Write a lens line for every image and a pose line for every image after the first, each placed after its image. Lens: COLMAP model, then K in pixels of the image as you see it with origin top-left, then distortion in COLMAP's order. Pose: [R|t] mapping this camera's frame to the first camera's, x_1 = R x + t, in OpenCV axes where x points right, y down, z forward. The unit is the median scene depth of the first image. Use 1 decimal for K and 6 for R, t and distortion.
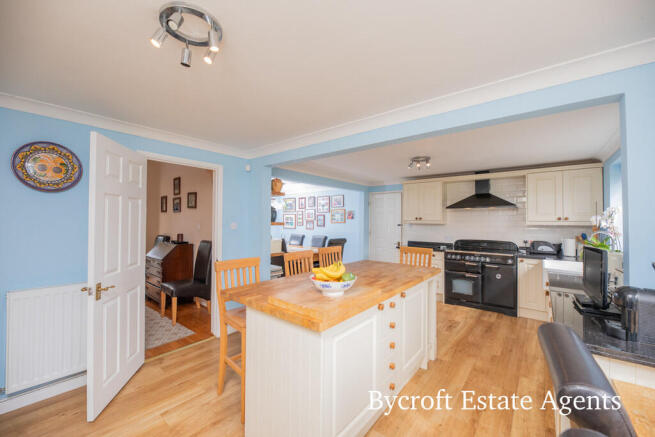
lens RADIAL K [[265.7, 0, 328.3], [0, 265.7, 217.3], [0, 0, 1]] dist [0.000034, -0.000604]
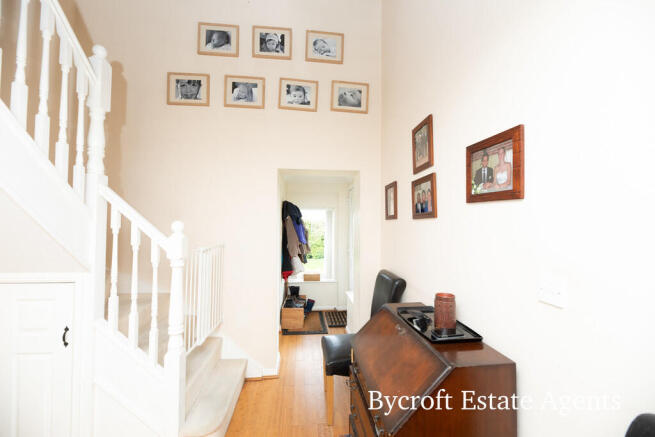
lens RADIAL K [[265.7, 0, 328.4], [0, 265.7, 216.7], [0, 0, 1]] dist [0.000034, -0.000604]
pose [[0.710303, -0.029445, -0.703280, -0.413181], [0.015888, 0.999541, -0.025803, -0.014976], [0.703717, 0.007154, 0.710445, 0.661907]]
